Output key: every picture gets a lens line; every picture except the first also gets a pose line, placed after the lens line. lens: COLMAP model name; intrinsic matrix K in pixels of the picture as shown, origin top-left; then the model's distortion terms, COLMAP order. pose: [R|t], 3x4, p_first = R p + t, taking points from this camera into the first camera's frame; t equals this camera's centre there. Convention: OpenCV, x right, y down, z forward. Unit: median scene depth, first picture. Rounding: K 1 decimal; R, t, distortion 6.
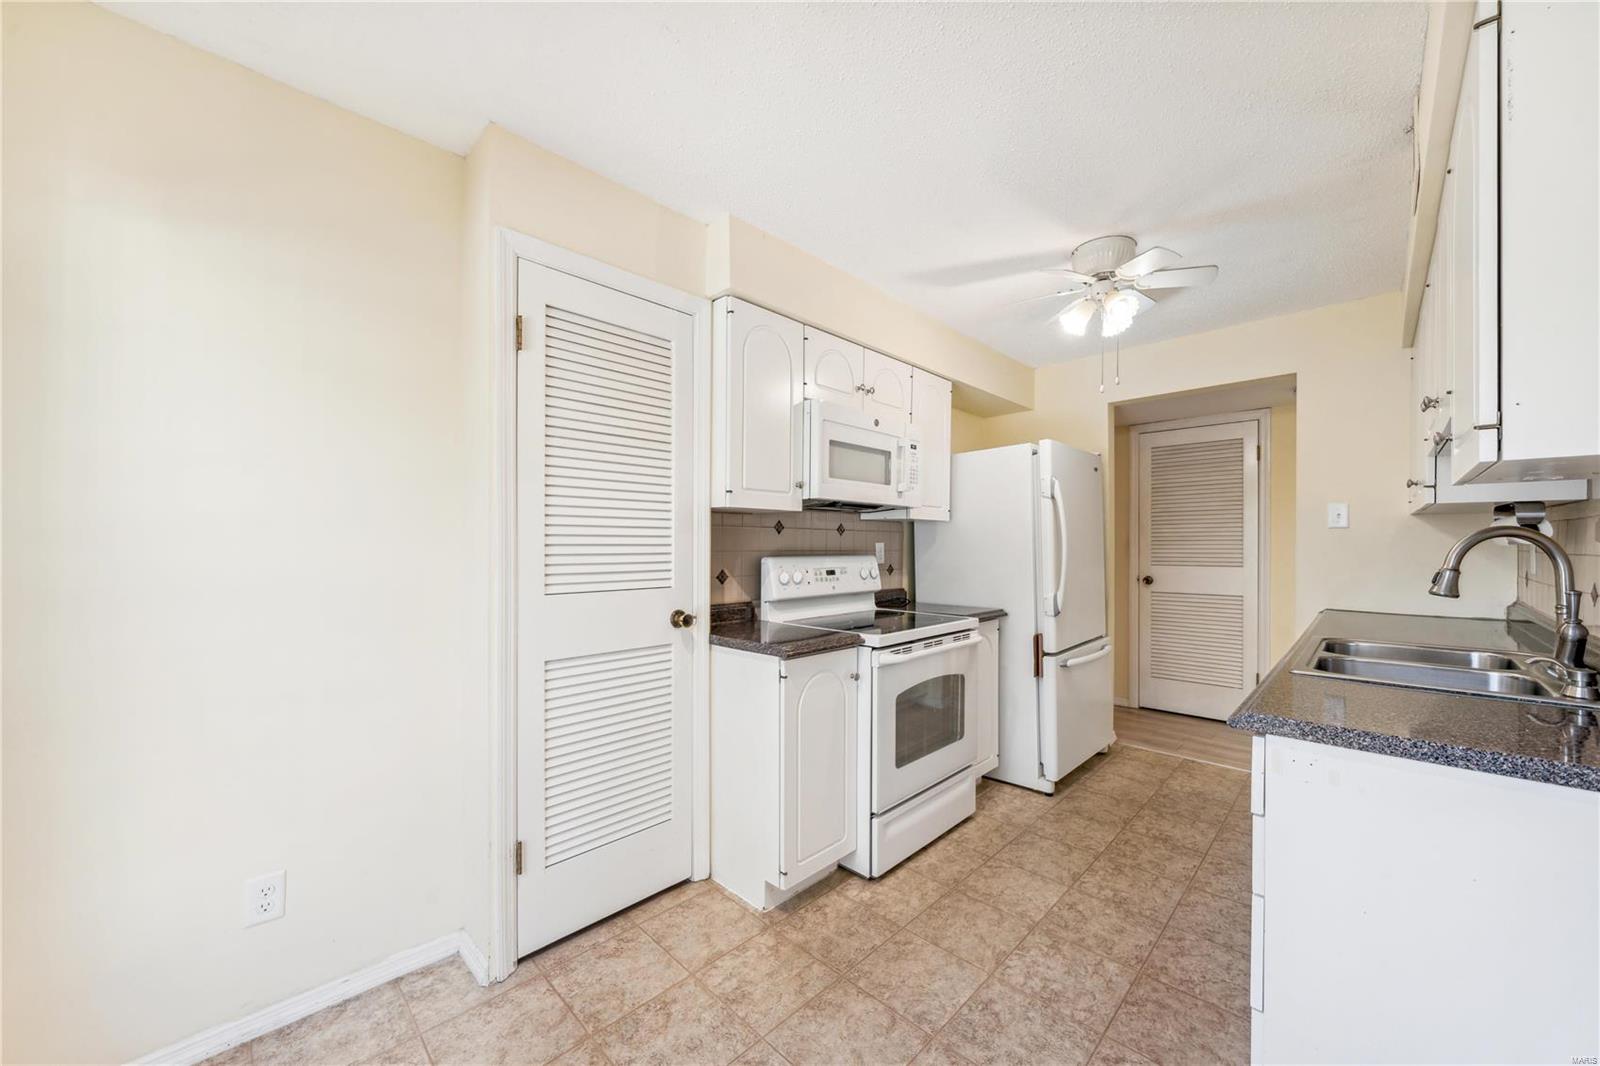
lens RADIAL K [[591.6, 0, 805.8], [0, 591.6, 544.6], [0, 0, 1]] dist [-0.011849, -0.000108]
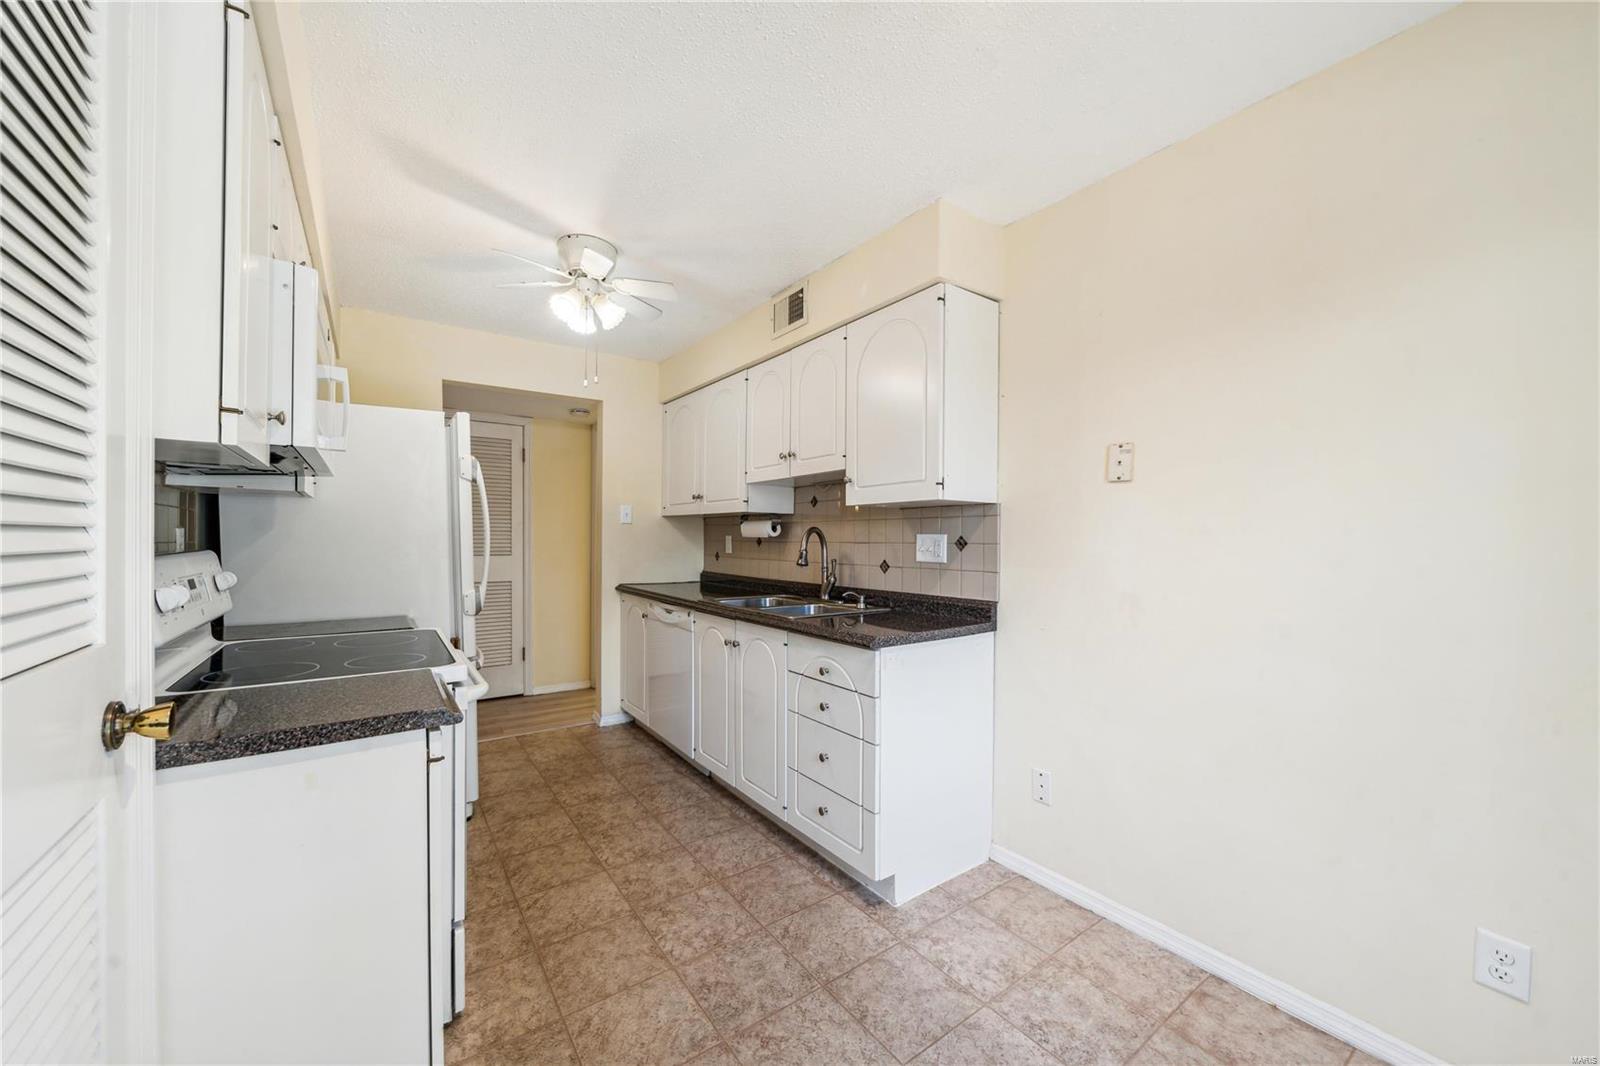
lens RADIAL K [[591.6, 0, 801.1], [0, 591.6, 535.3], [0, 0, 1]] dist [-0.011849, -0.000108]
pose [[0.164306, 0.006295, 0.986389, -0.565996], [-0.007129, 0.999961, -0.005194, 0.004858], [-0.986384, -0.006178, 0.164344, 0.562040]]
